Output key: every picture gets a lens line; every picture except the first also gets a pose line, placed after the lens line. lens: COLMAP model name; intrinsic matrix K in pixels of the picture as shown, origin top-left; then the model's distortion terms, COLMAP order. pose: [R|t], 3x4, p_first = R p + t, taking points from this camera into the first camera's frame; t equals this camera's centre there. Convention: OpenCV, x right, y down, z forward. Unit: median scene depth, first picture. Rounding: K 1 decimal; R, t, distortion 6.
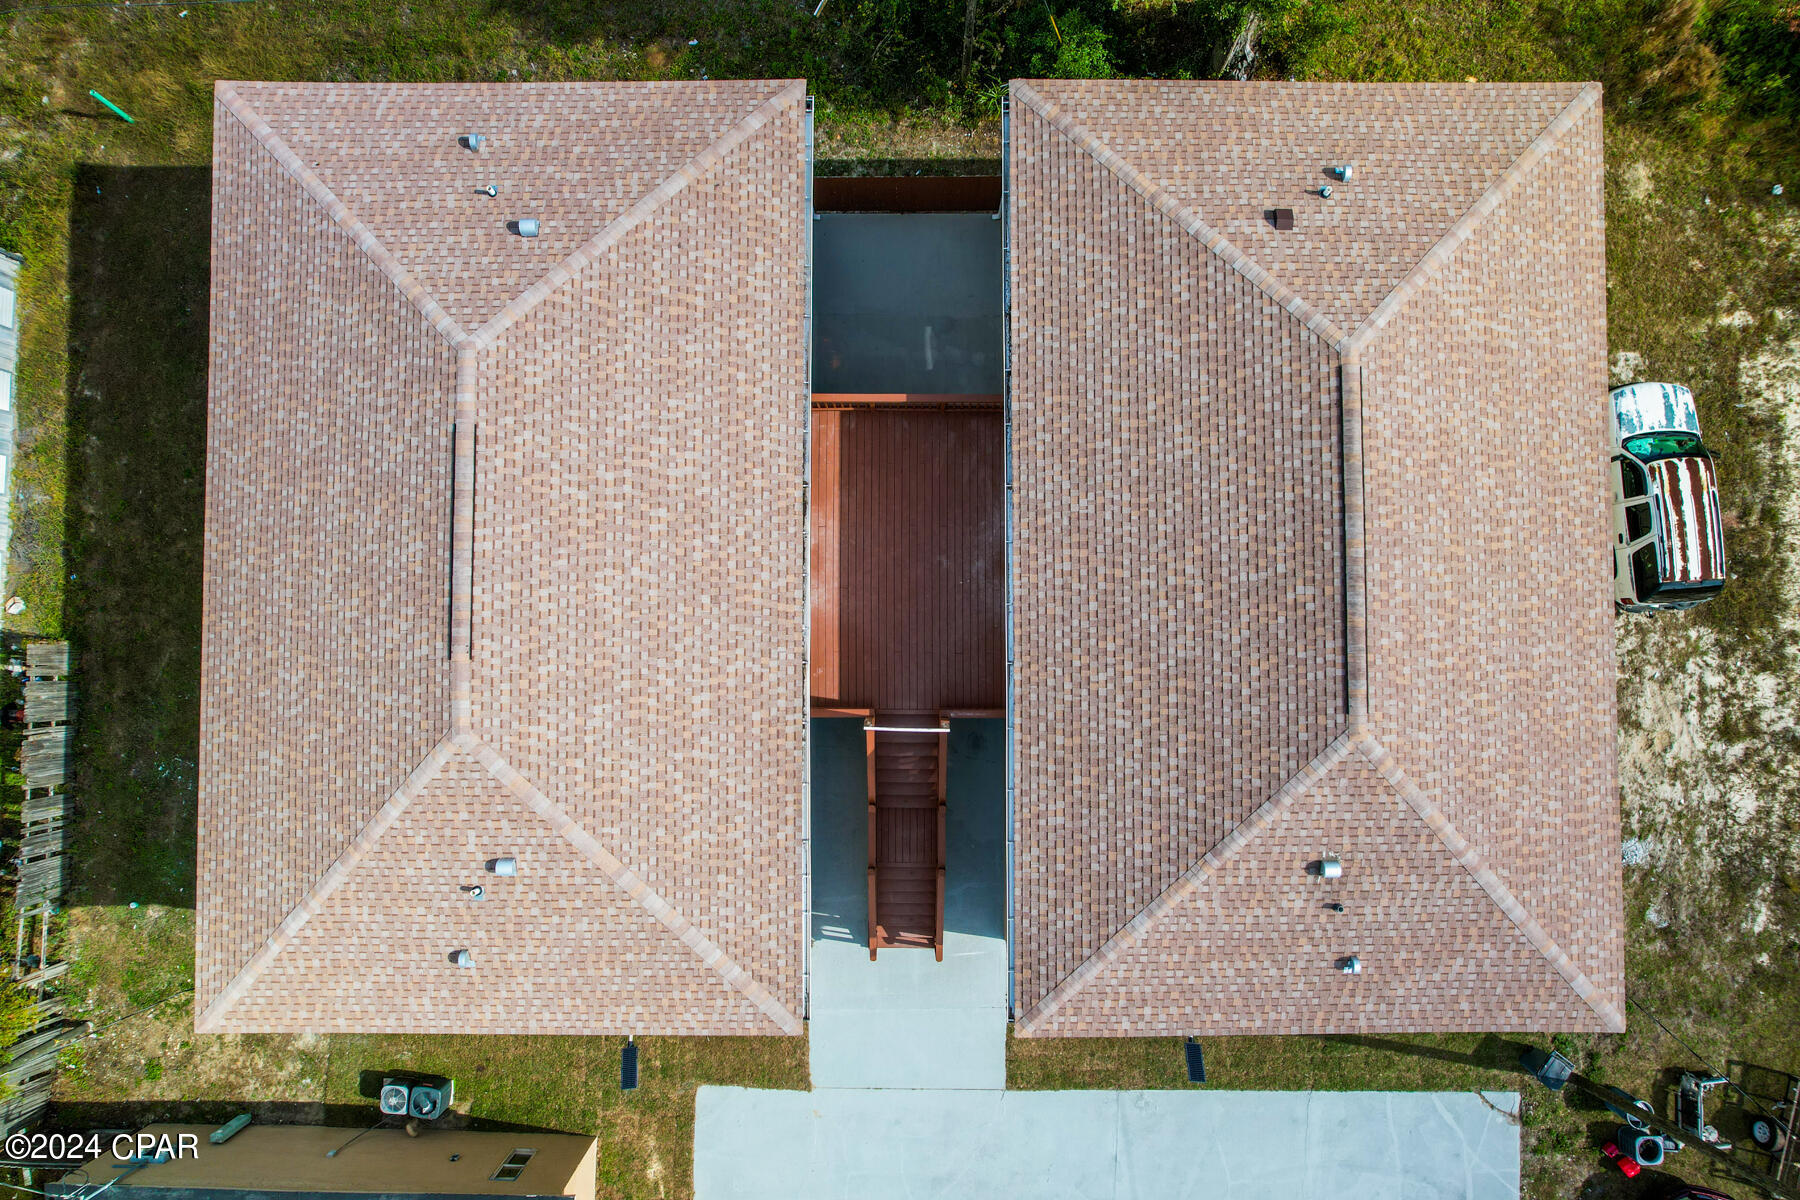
lens RADIAL K [[1140.0, 0, 902.9], [0, 1140.0, 616.9], [0, 0, 1]] dist [-0.063489, 0.058366]
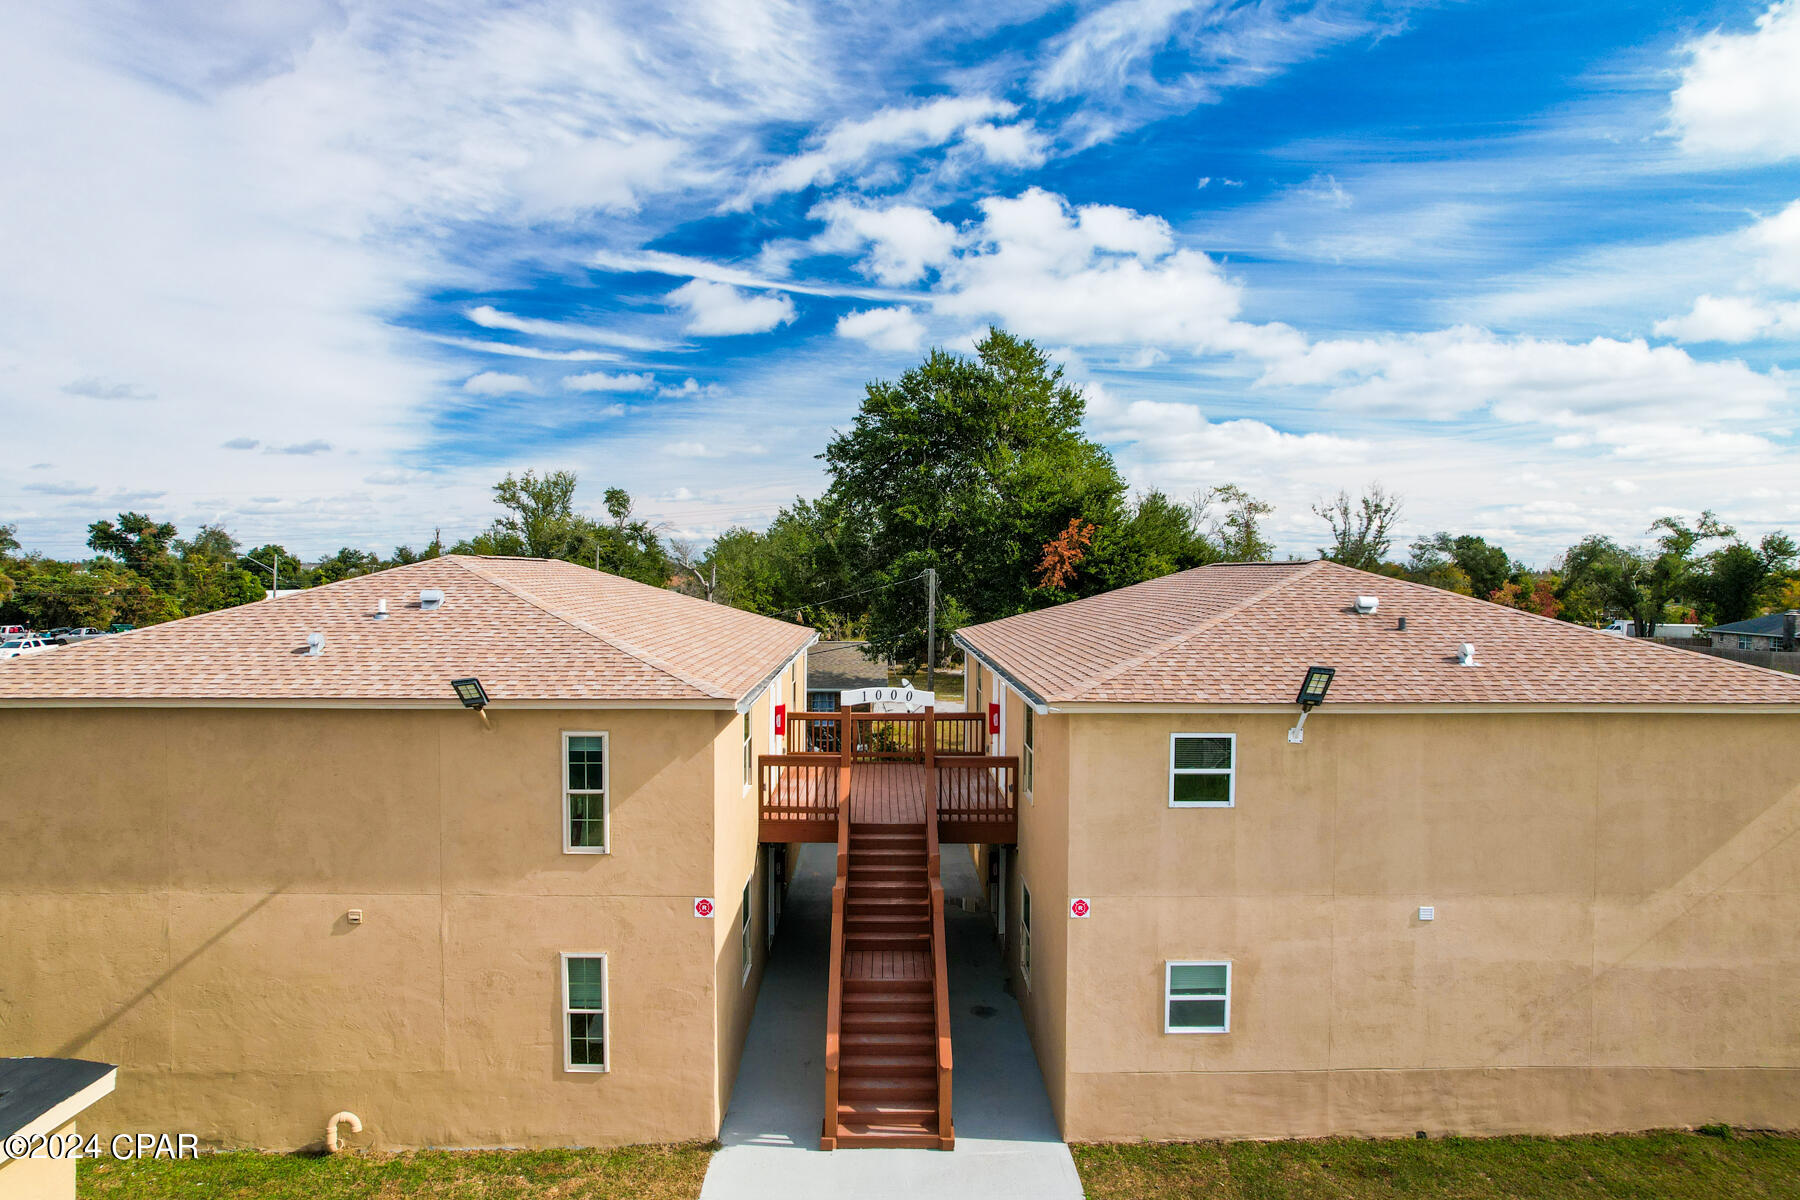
lens RADIAL K [[1168.9, 0, 900.6], [0, 1168.9, 610.2], [0, 0, 1]] dist [-0.069655, 0.066331]
pose [[0.999806, 0.006970, 0.018423, -0.004438], [0.017898, 0.069107, -0.997449, 1.067537], [-0.008225, 0.997585, 0.068969, 0.894617]]
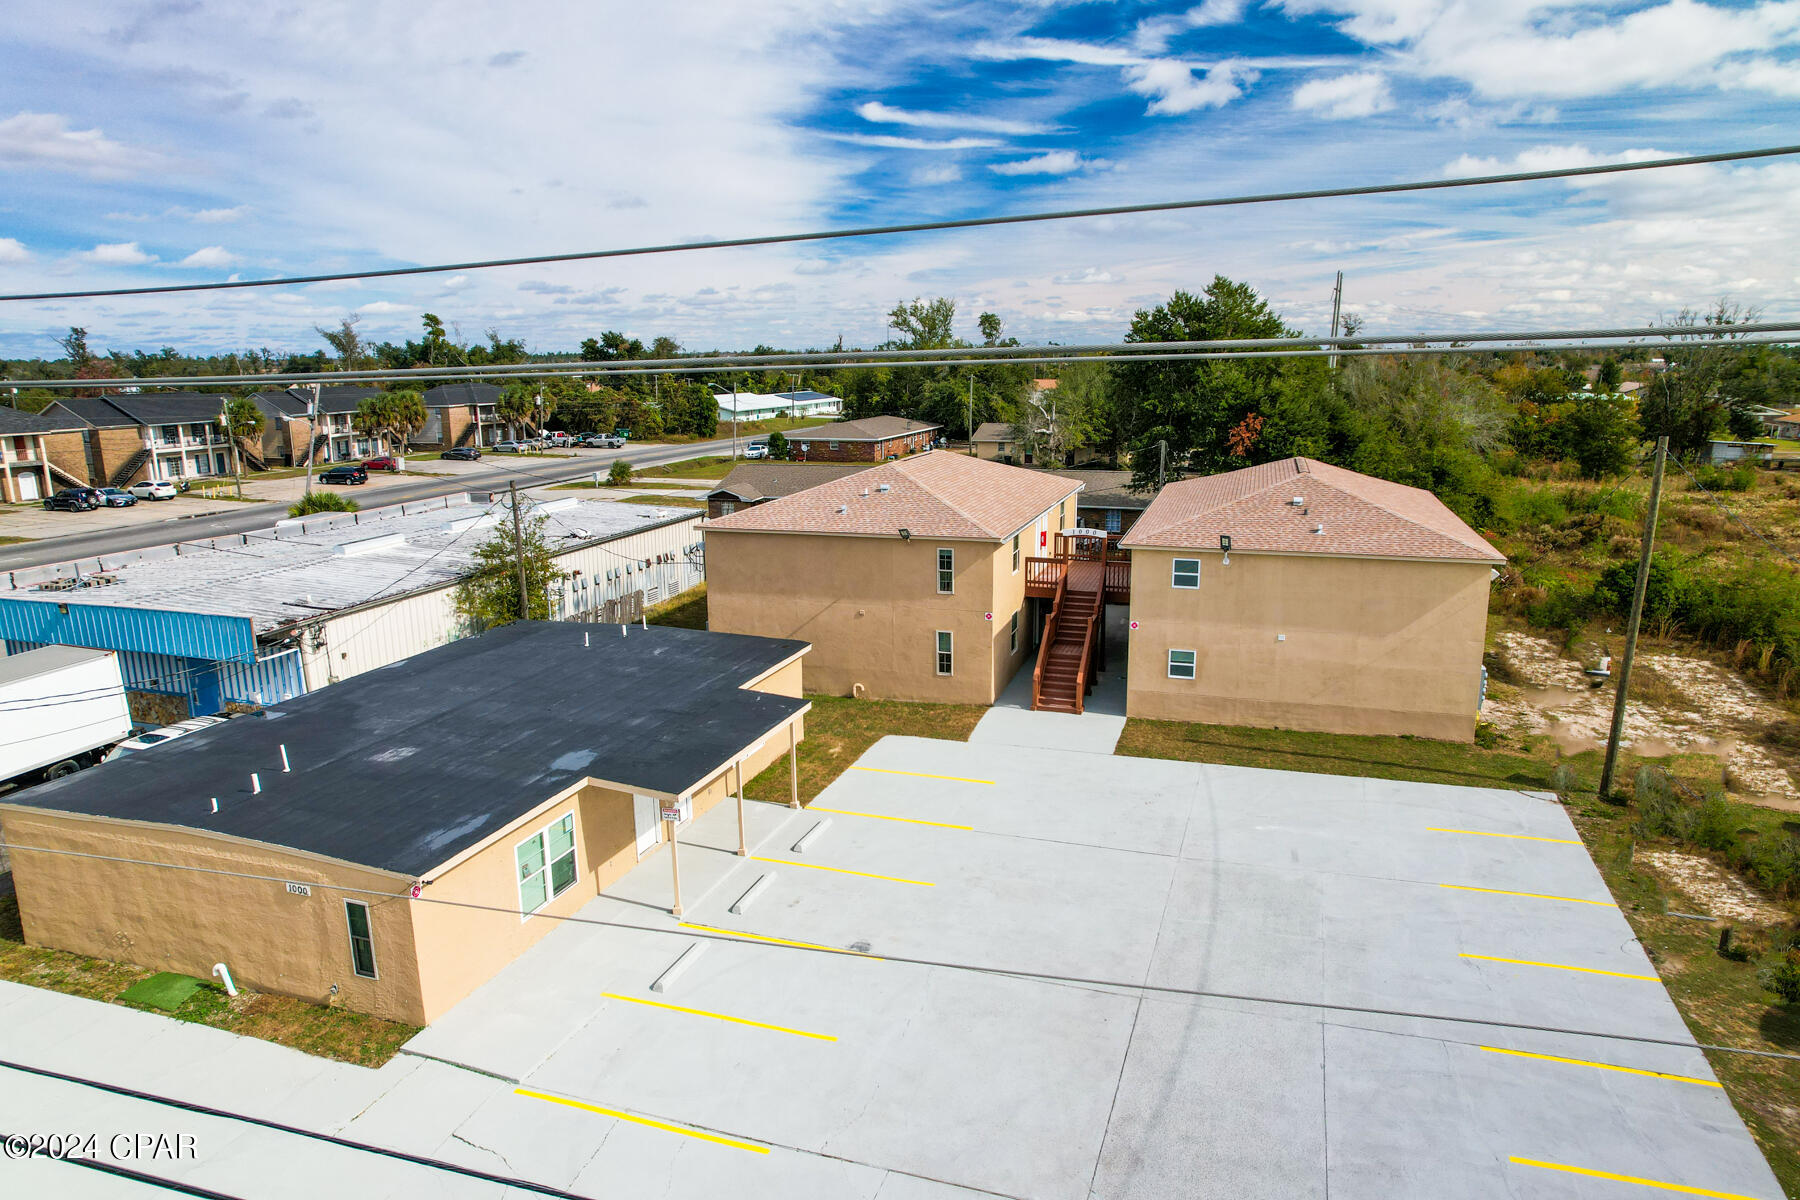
lens RADIAL K [[1155.3, 0, 901.6], [0, 1155.3, 606.6], [0, 0, 1]] dist [-0.072605, 0.066516]
pose [[0.954481, 0.059683, -0.292239, 0.298913], [-0.297849, 0.242801, -0.923219, 2.125178], [0.015855, 0.968239, 0.249525, 0.644928]]
